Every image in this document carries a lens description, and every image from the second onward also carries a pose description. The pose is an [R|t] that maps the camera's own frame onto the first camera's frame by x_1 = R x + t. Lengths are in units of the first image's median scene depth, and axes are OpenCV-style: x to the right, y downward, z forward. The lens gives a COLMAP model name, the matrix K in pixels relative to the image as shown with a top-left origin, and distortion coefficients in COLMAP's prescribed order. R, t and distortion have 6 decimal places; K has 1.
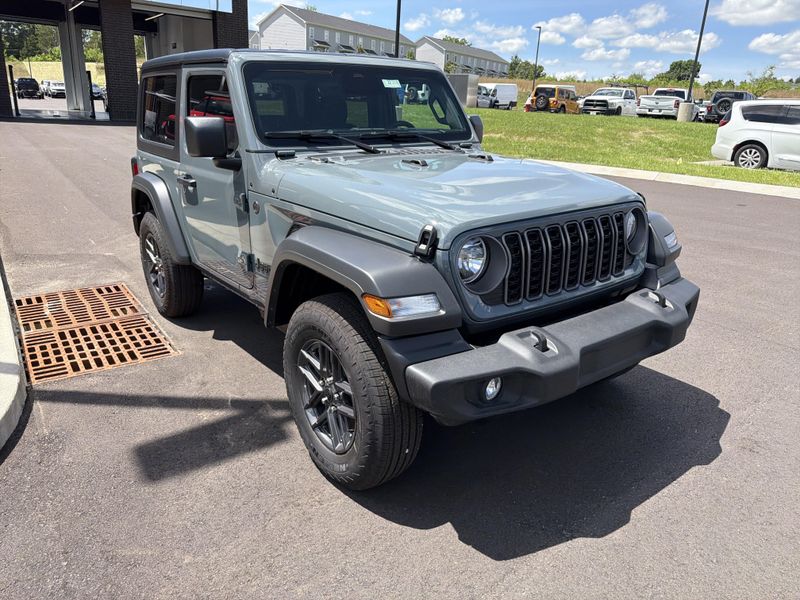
lens RADIAL K [[569.3, 0, 402.9], [0, 569.3, 295.7], [0, 0, 1]] dist [0.018338, -0.022399]
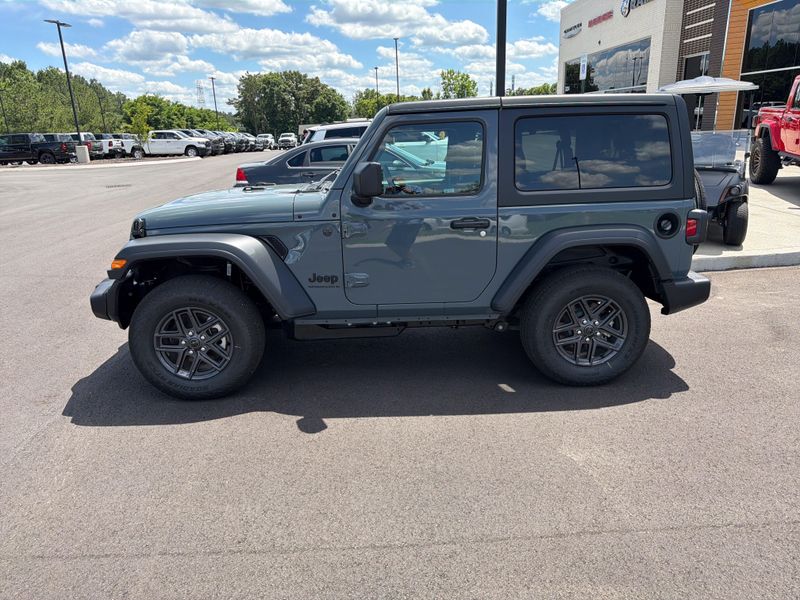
lens RADIAL K [[569.3, 0, 393.7], [0, 569.3, 289.8], [0, 0, 1]] dist [0.018338, -0.022399]
pose [[-0.566279, 0.206080, -0.798034, 0.877888], [-0.247535, 0.881017, 0.403158, -0.535949], [0.786164, 0.425841, -0.447889, 1.598785]]
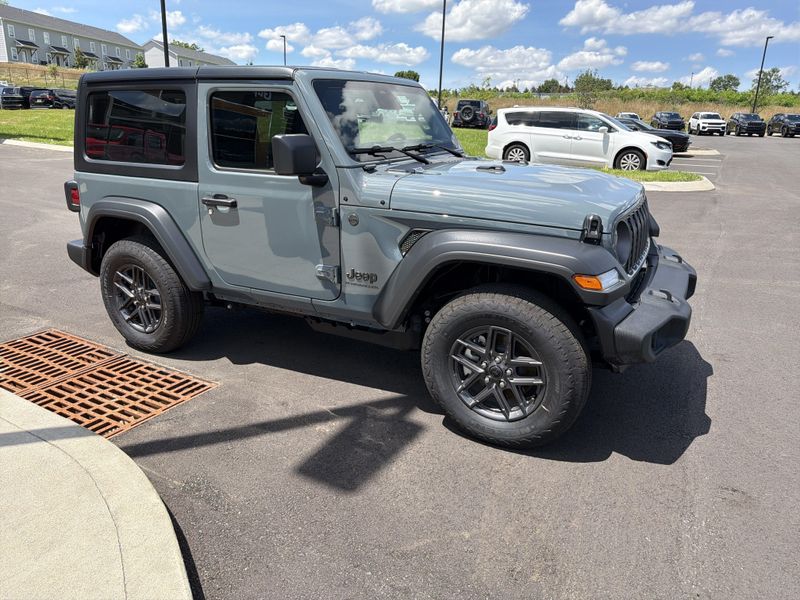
lens RADIAL K [[569.3, 0, 402.9], [0, 569.3, 295.4], [0, 0, 1]] dist [0.018338, -0.022399]
pose [[0.909066, -0.136351, 0.393709, -0.471969], [0.140957, 0.989864, 0.017345, -0.017580], [-0.392084, 0.039728, 0.919071, 0.009167]]
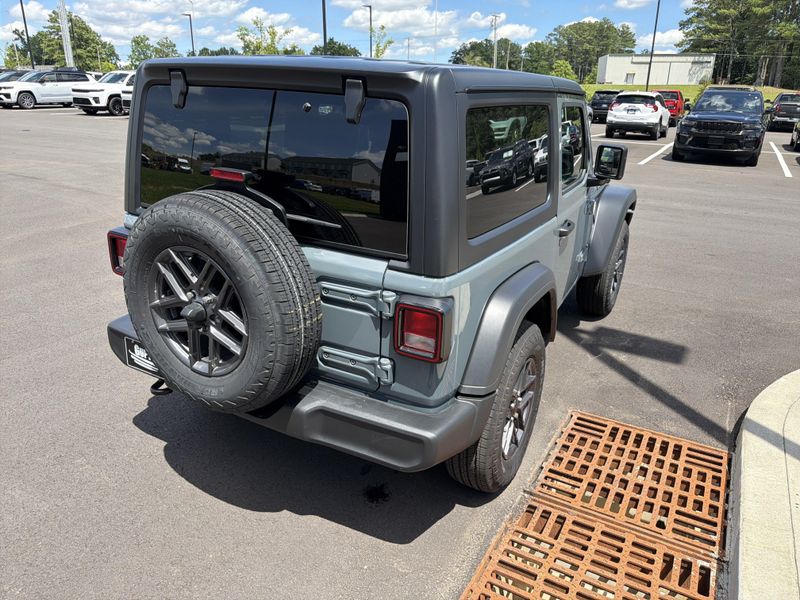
lens RADIAL K [[569.3, 0, 405.3], [0, 569.3, 303.5], [0, 0, 1]] dist [0.018338, -0.022399]
pose [[-0.408145, -0.355023, 0.841057, -1.005230], [0.252668, 0.841366, 0.477768, -0.556946], [-0.877255, 0.407507, -0.253696, 1.419657]]
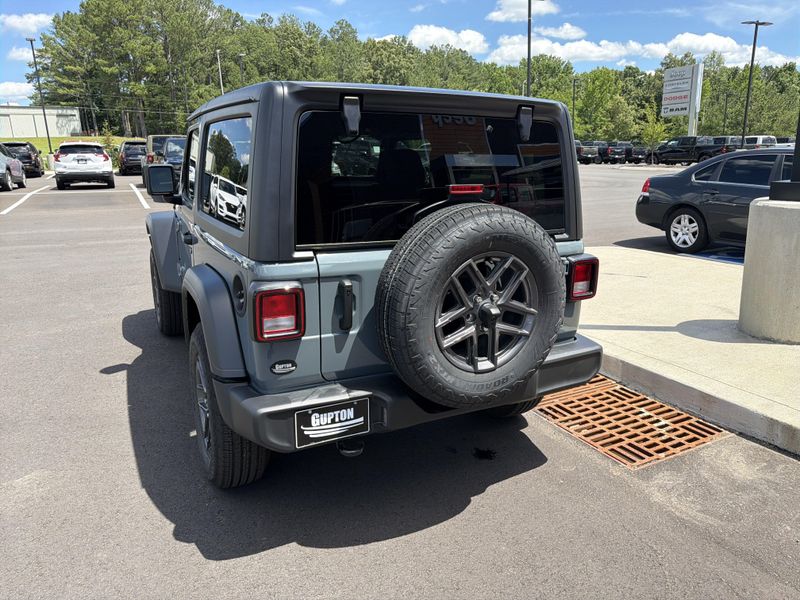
lens RADIAL K [[569.3, 0, 403.7], [0, 569.3, 288.6], [0, 0, 1]] dist [0.018338, -0.022399]
pose [[-0.985815, -0.062374, 0.155816, -0.467999], [0.030459, 0.846475, 0.531557, -0.679556], [-0.165049, 0.528763, -0.832567, 1.958913]]
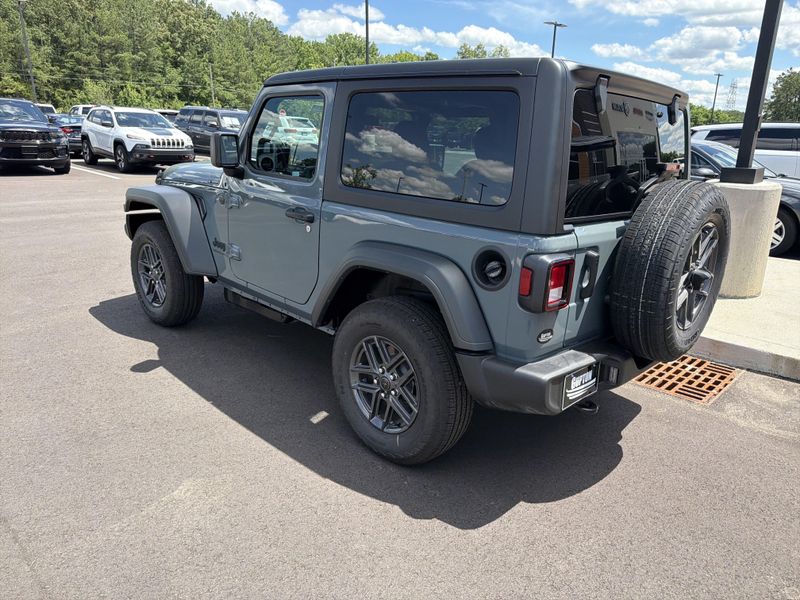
lens RADIAL K [[569.3, 0, 403.3], [0, 569.3, 298.5], [0, 0, 1]] dist [0.018338, -0.022399]
pose [[-0.985199, -0.019019, -0.170355, 0.000918], [-0.112921, 0.819711, 0.561536, -0.664882], [0.128962, 0.572461, -0.809726, 1.989863]]
